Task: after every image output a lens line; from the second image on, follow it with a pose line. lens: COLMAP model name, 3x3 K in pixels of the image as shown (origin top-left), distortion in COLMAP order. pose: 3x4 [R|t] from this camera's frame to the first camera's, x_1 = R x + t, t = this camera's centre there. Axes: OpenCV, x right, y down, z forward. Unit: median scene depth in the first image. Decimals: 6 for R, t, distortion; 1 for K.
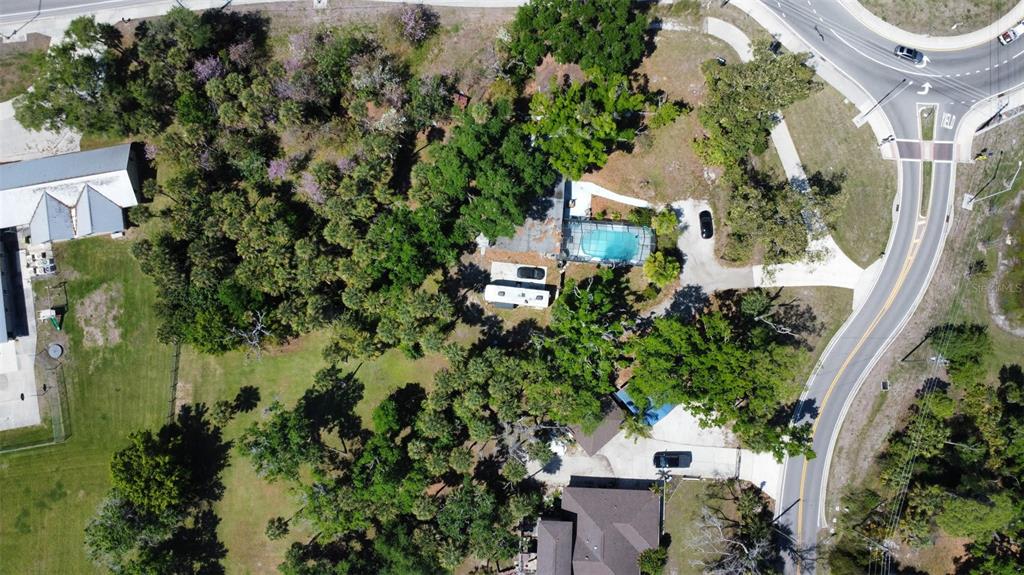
lens RADIAL K [[741.5, 0, 512.0], [0, 741.5, 287.5], [0, 0, 1]] dist [-0.027020, -0.007239]
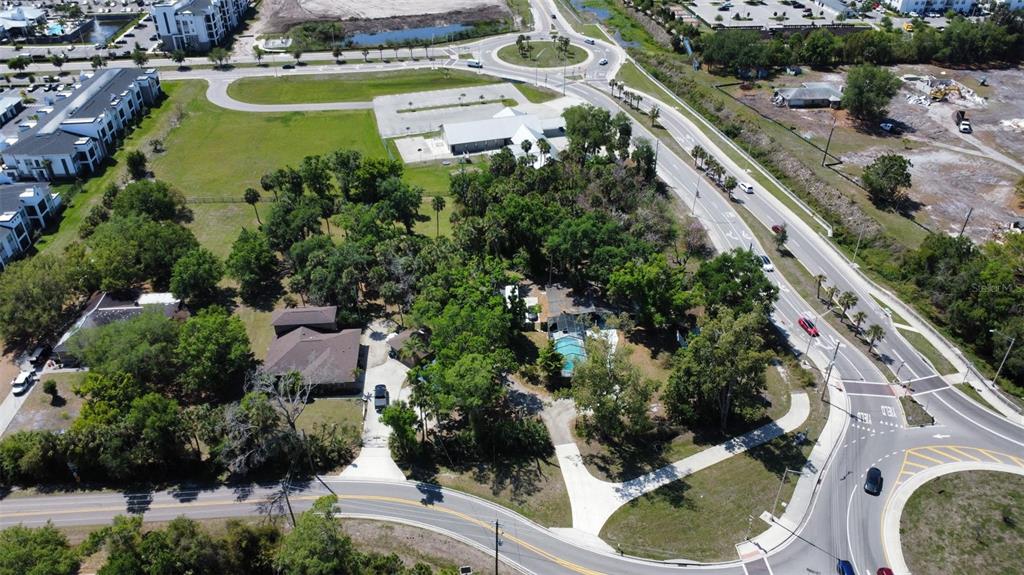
lens RADIAL K [[741.5, 0, 512.0], [0, 741.5, 287.5], [0, 0, 1]] dist [-0.027020, -0.007239]
pose [[0.134011, 0.544524, -0.827970, 1.021495], [-0.985823, 0.158375, -0.055403, 0.075576], [0.100961, 0.823657, 0.558028, 0.270099]]
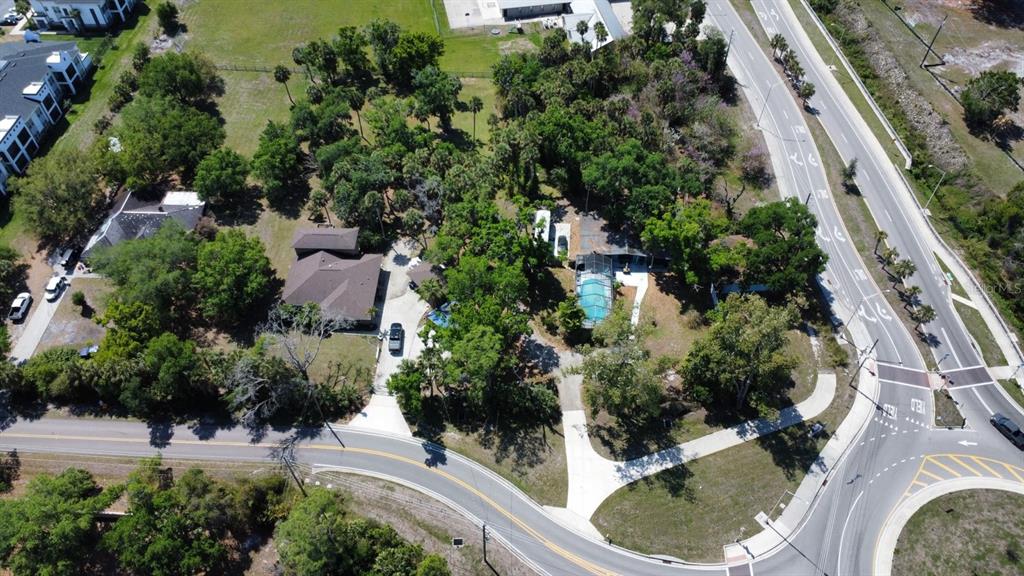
lens RADIAL K [[738.3, 0, 512.0], [0, 738.3, 288.0], [0, 0, 1]] dist [-0.031316, 0.003029]
pose [[0.015901, 0.762153, -0.647202, 0.834550], [-0.994924, 0.076383, 0.065506, -0.011481], [0.099361, 0.642875, 0.759499, 0.145119]]
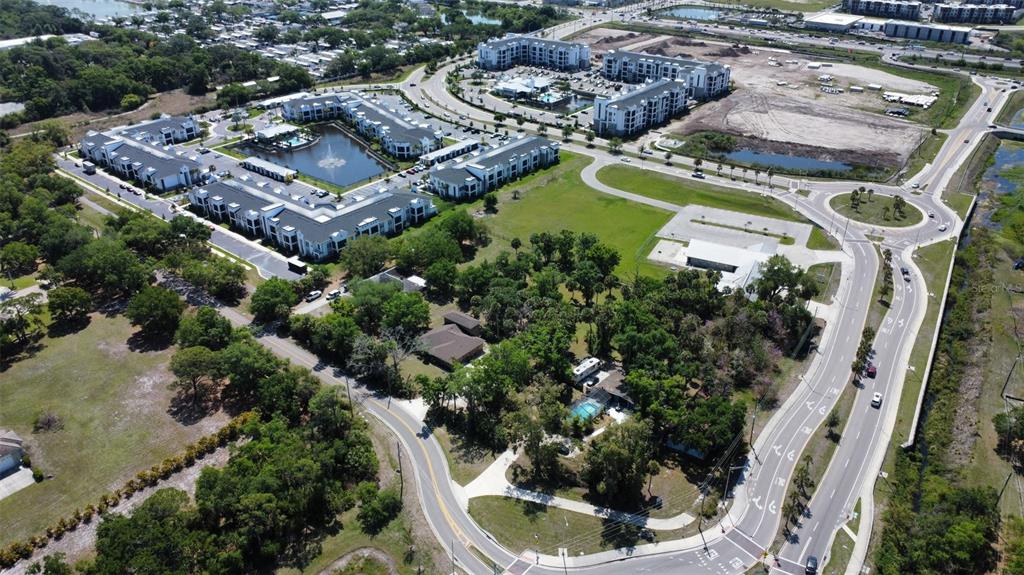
lens RADIAL K [[741.5, 0, 512.0], [0, 741.5, 287.5], [0, 0, 1]] dist [-0.027020, -0.007239]
pose [[-0.591854, 0.380324, -0.710677, 1.251534], [-0.802374, -0.193934, 0.564434, -0.782227], [0.076843, 0.904291, 0.419943, 0.083852]]
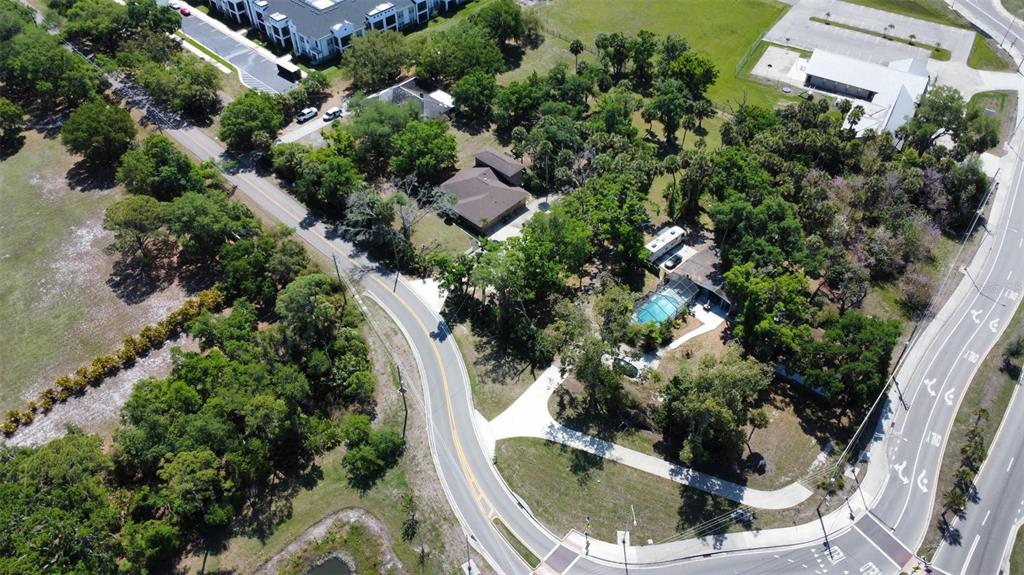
lens RADIAL K [[741.5, 0, 512.0], [0, 741.5, 287.5], [0, 0, 1]] dist [-0.027020, -0.007239]
pose [[-0.649942, 0.540227, -0.534538, 0.883301], [-0.756176, -0.389368, 0.525919, -0.482137], [0.075983, 0.746021, 0.661573, 0.194846]]
